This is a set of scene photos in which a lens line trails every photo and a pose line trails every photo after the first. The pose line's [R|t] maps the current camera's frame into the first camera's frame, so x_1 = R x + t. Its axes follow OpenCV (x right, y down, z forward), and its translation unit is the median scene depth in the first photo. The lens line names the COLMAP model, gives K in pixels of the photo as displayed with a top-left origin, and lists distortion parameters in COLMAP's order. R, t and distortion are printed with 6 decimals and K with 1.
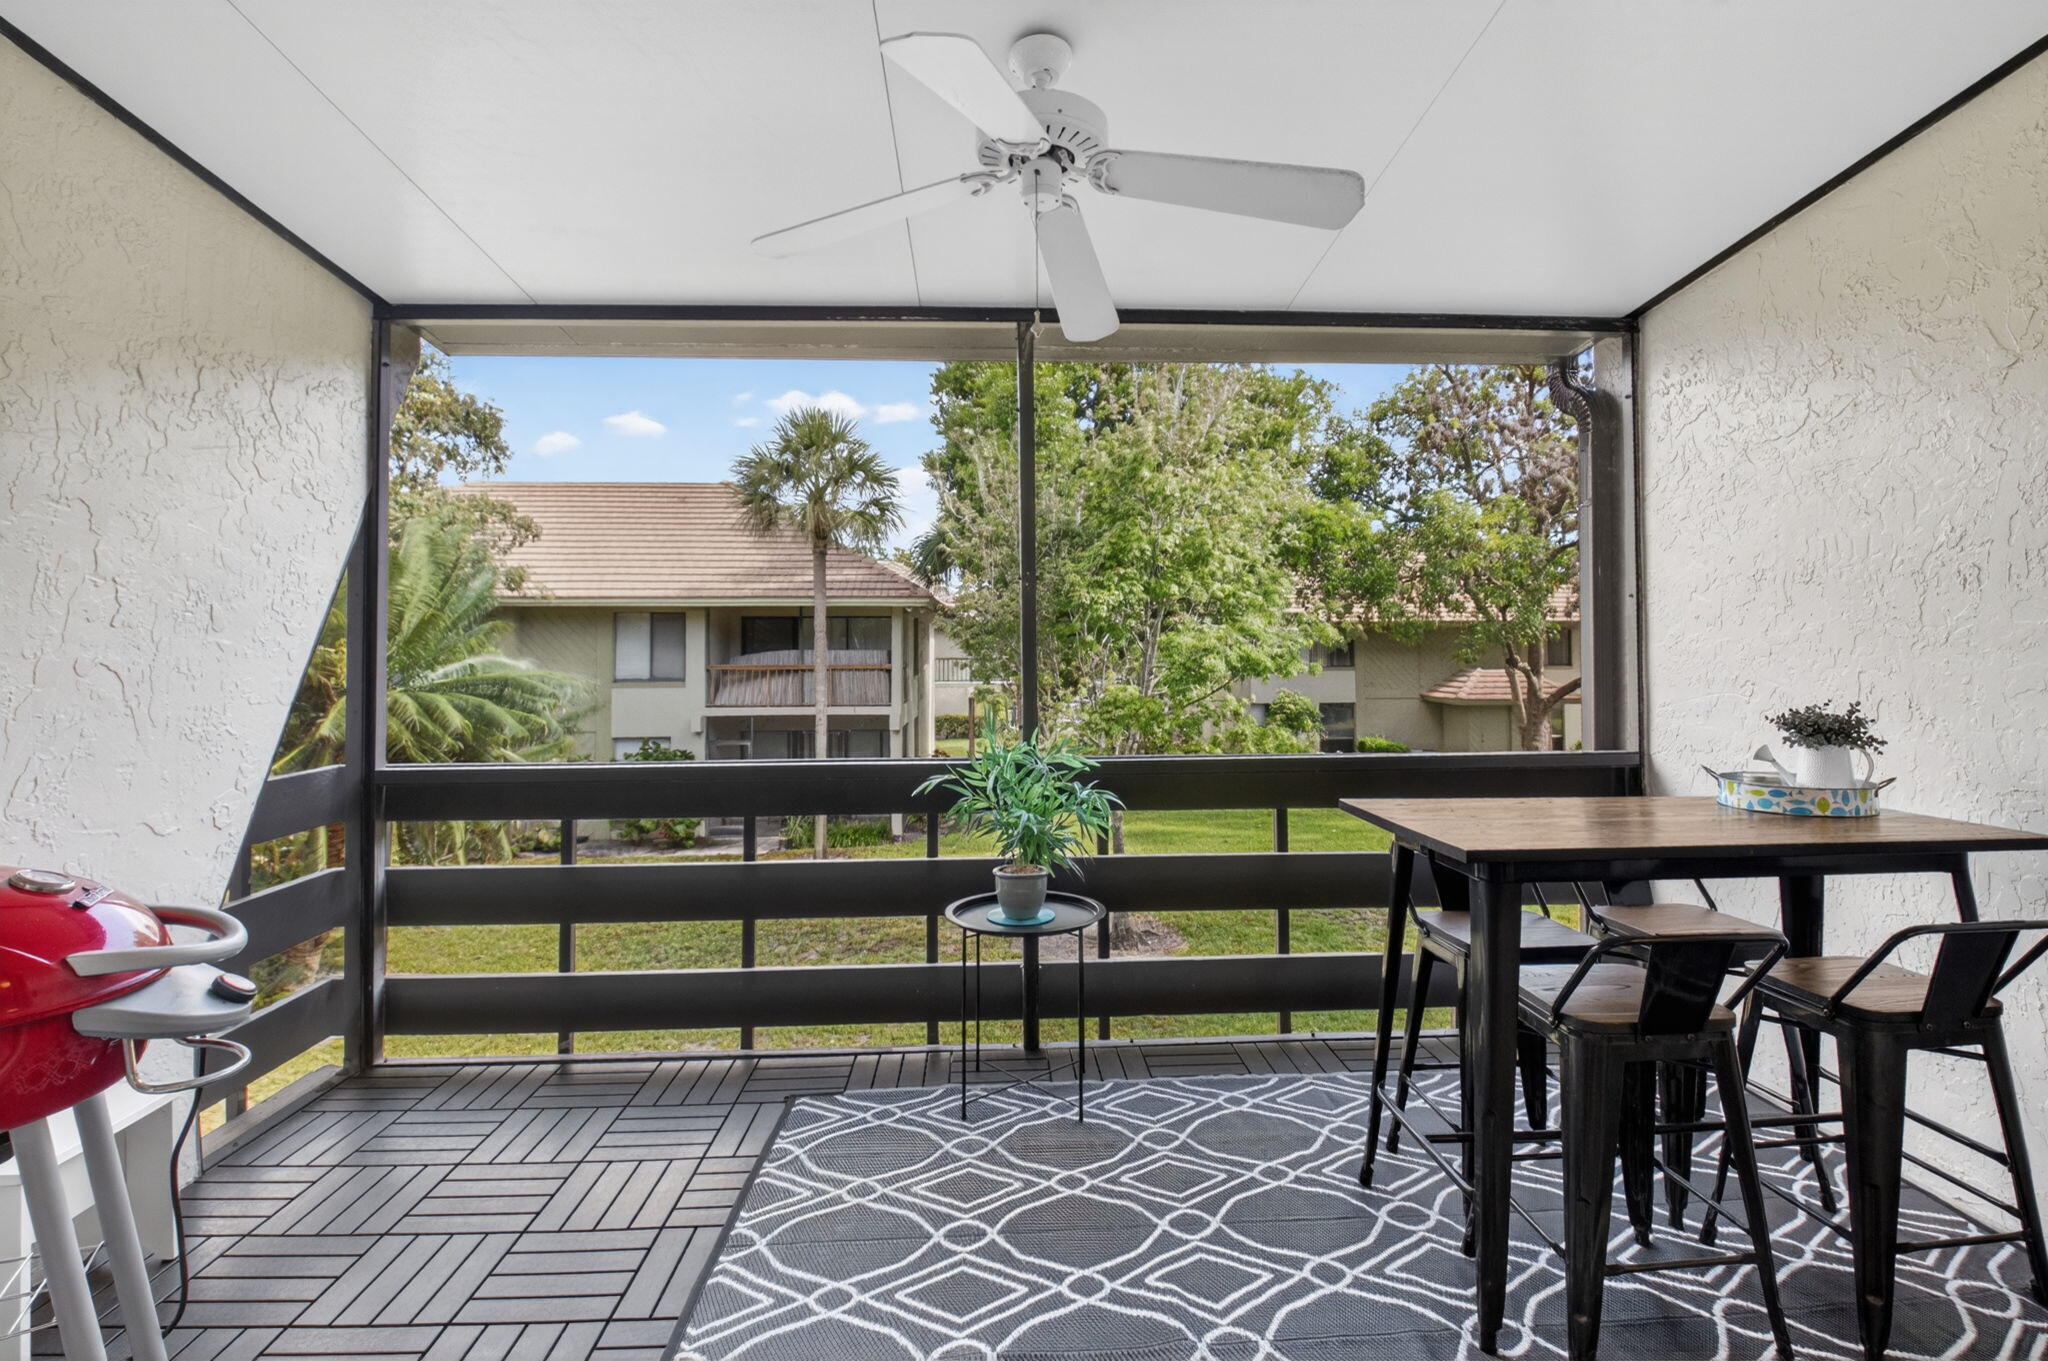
lens RADIAL K [[930.4, 0, 1030.6], [0, 930.4, 609.8], [0, 0, 1]] dist [-0.002272, -0.000091]
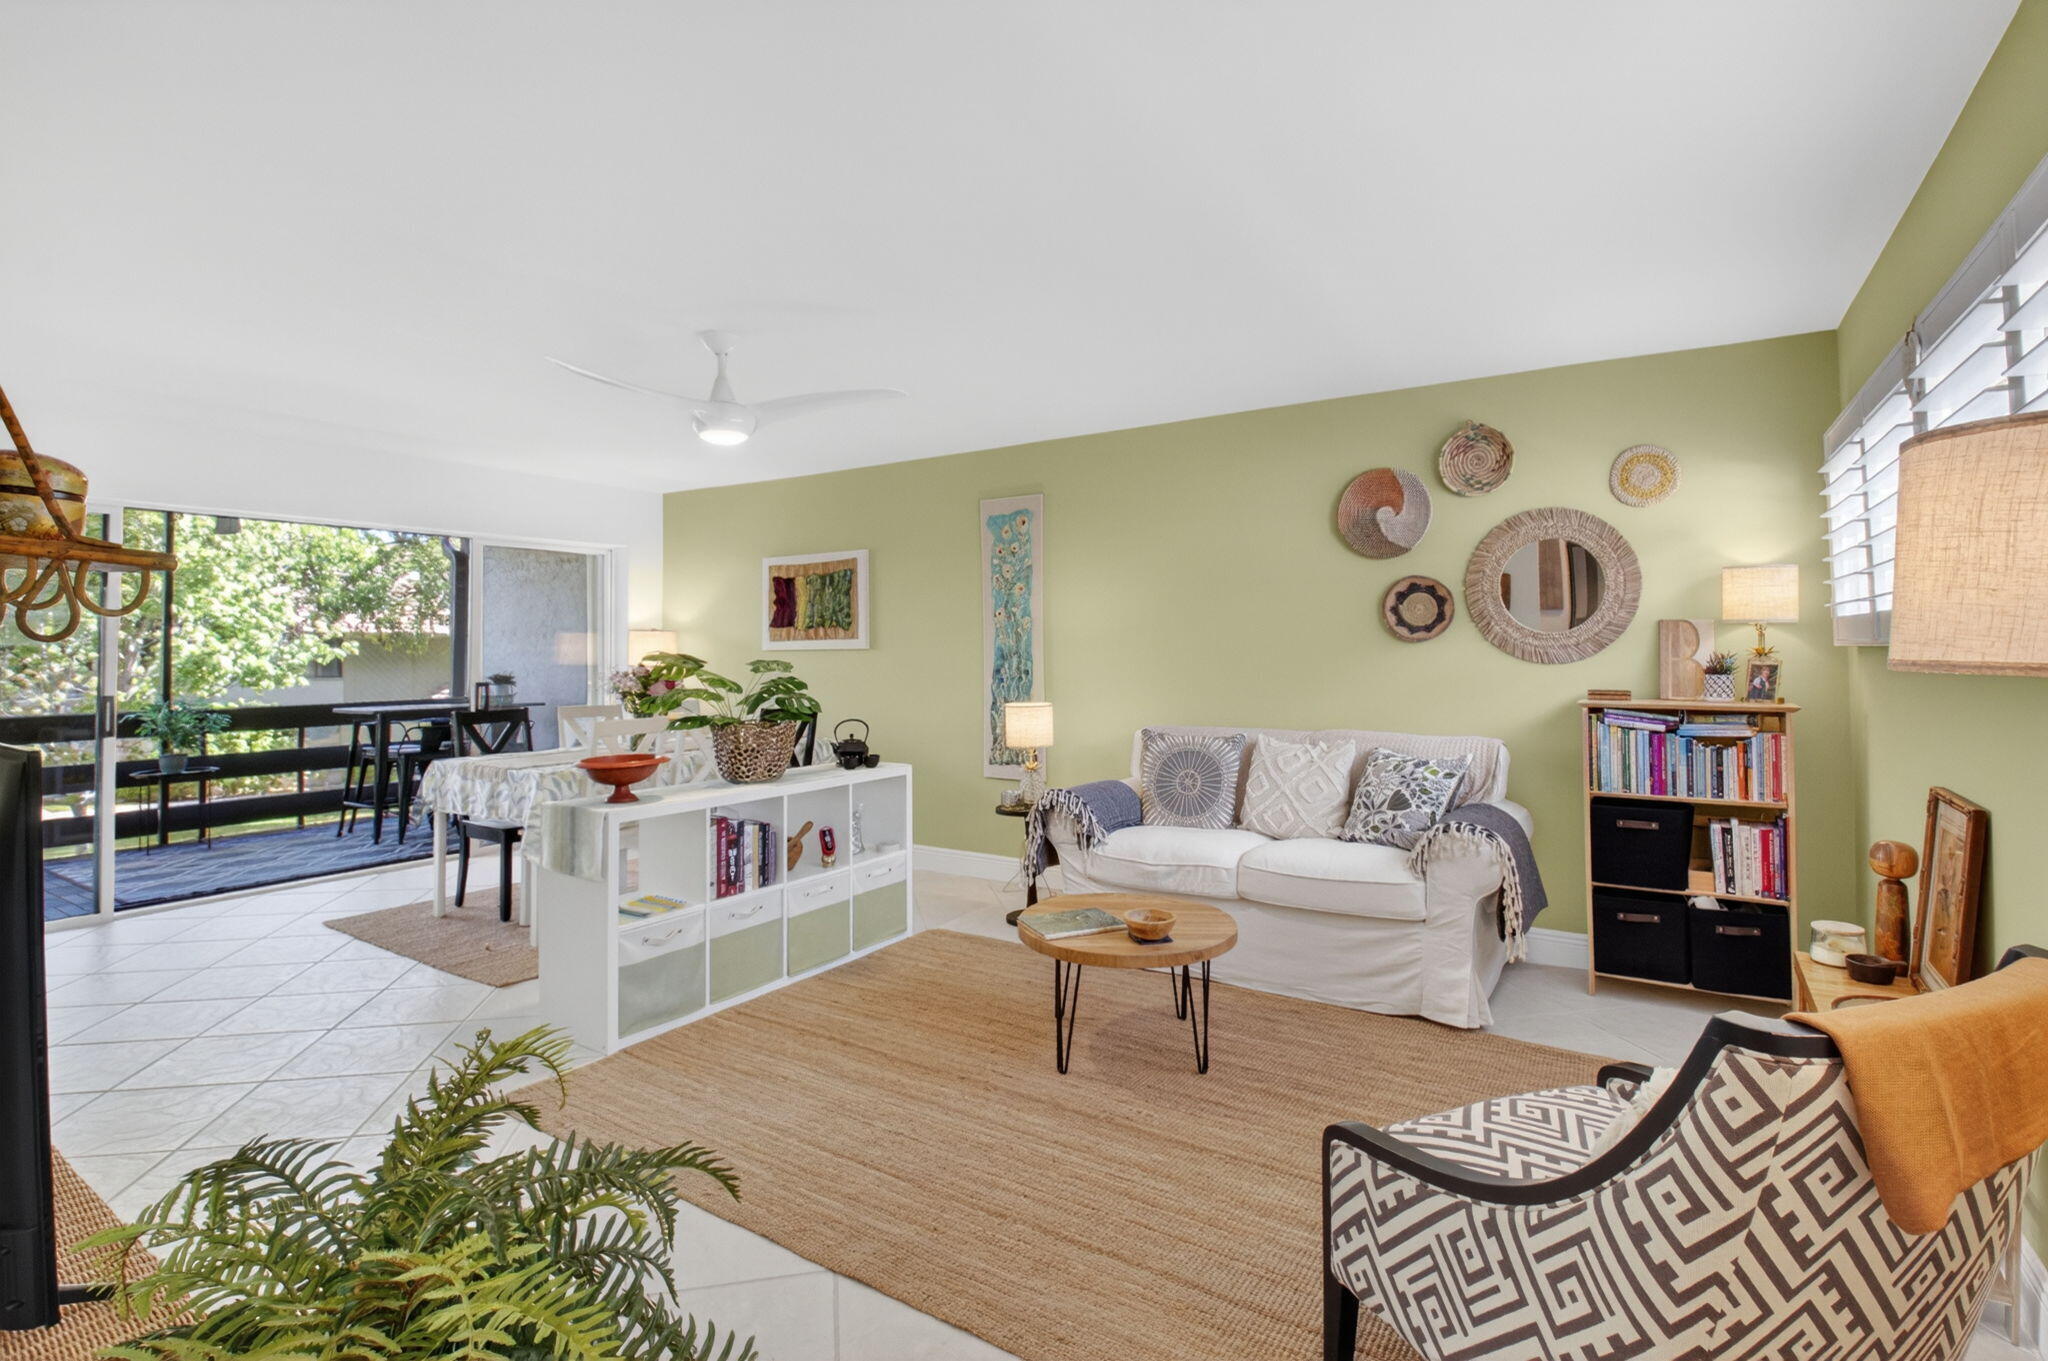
lens RADIAL K [[962.3, 0, 1061.9], [0, 962.3, 613.6], [0, 0, 1]] dist [0.001515, -0.023453]
pose [[0.558292, 0.031131, 0.829060, -0.635452], [-0.026935, 0.999449, -0.019390, -0.069916], [-0.829207, -0.011505, 0.558823, -1.840833]]
